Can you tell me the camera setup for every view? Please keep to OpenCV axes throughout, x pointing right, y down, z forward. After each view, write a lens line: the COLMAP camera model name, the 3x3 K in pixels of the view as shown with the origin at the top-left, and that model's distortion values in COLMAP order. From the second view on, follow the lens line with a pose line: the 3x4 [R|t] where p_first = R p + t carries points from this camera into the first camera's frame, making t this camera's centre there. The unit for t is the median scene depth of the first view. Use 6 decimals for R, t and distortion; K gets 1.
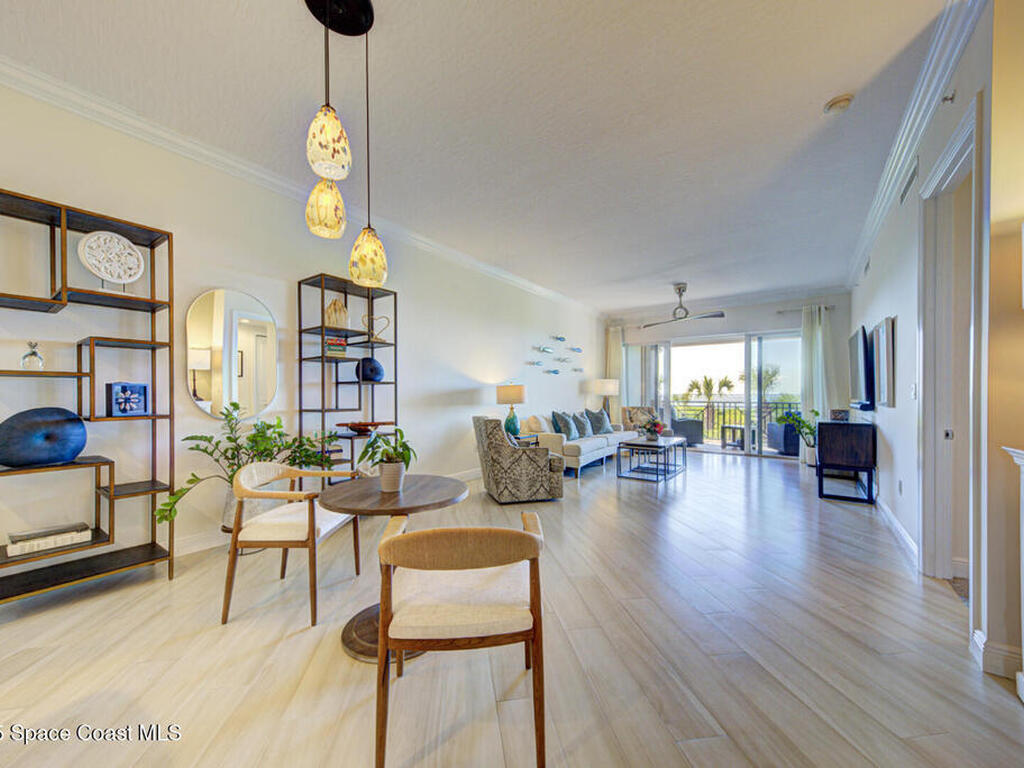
lens RADIAL K [[395.0, 0, 509.5], [0, 395.0, 395.7], [0, 0, 1]] dist [0.026620, -0.006768]
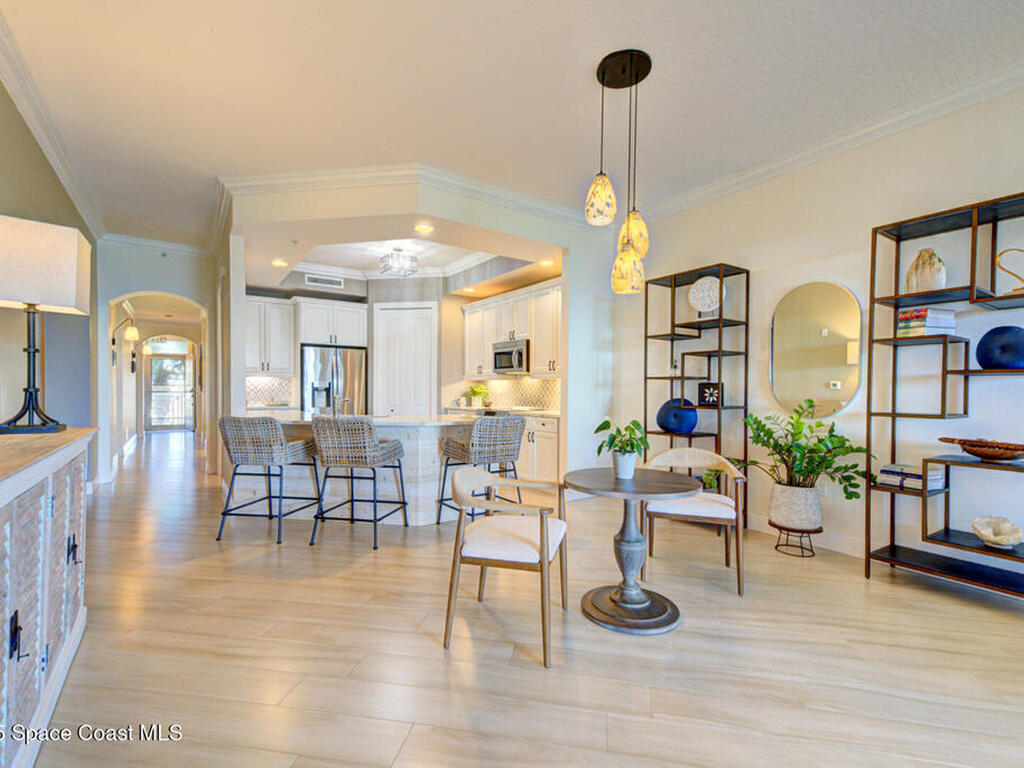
lens RADIAL K [[472.7, 0, 510.8], [0, 472.7, 395.5], [0, 0, 1]] dist [0.027497, 0.000382]
pose [[-0.329814, 0.009952, -0.943993, 0.287239], [-0.008786, 0.999869, 0.013611, -0.000738], [0.944005, 0.012783, -0.329684, 0.312361]]
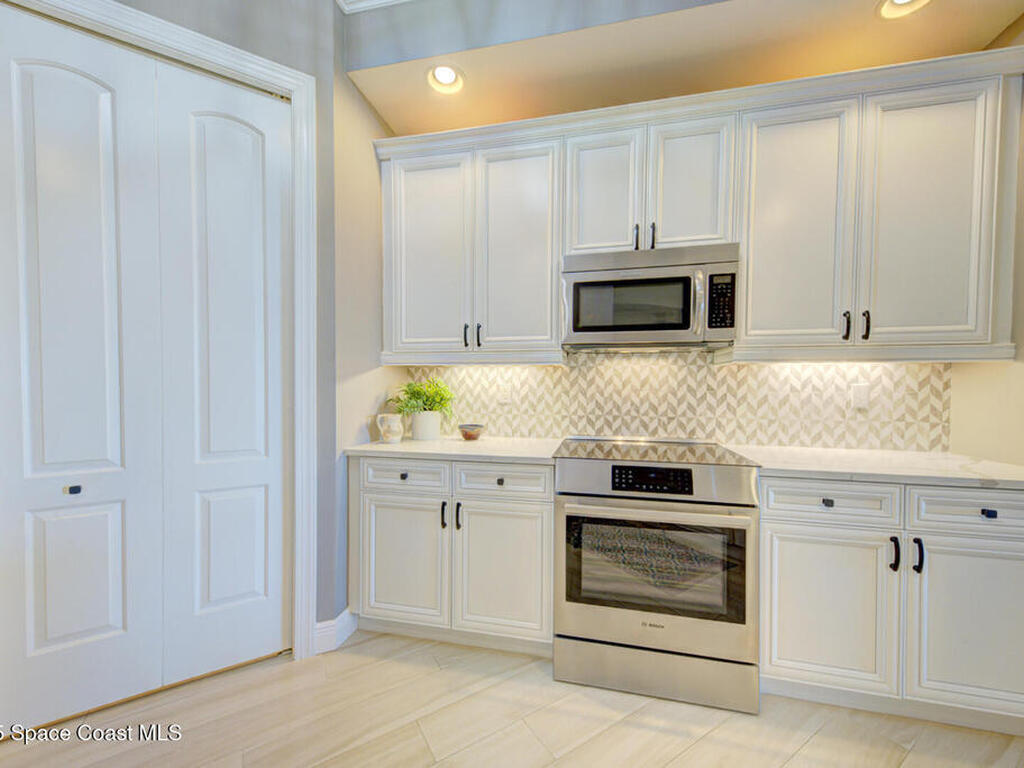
lens RADIAL K [[405.7, 0, 510.2], [0, 405.7, 395.2], [0, 0, 1]] dist [0.021201, -0.000258]
pose [[0.398419, 0.016384, -0.917057, -0.355865], [-0.008666, 0.999863, 0.014098, -0.001499], [0.917163, 0.002330, 0.398506, -0.174563]]
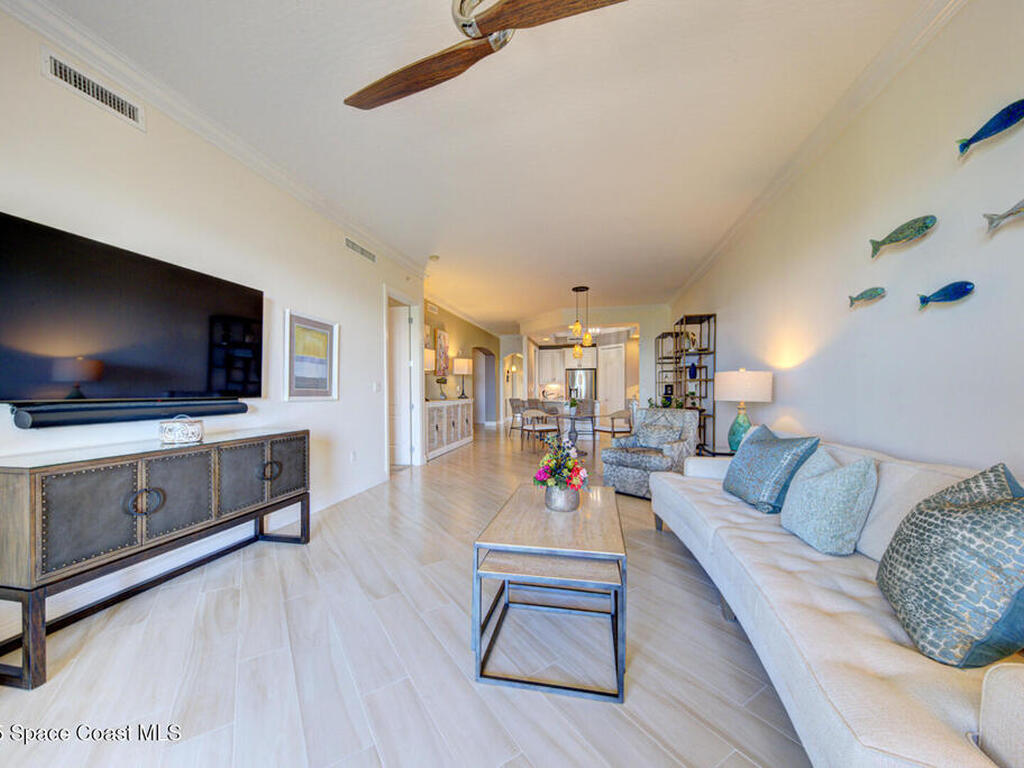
lens RADIAL K [[395.0, 0, 509.5], [0, 395.0, 395.7], [0, 0, 1]] dist [0.026620, -0.006768]
pose [[-0.912114, 0.010640, -0.409797, 0.481023], [0.004123, 0.999851, 0.016783, -0.000804], [0.409915, 0.013619, -0.912022, 1.135746]]
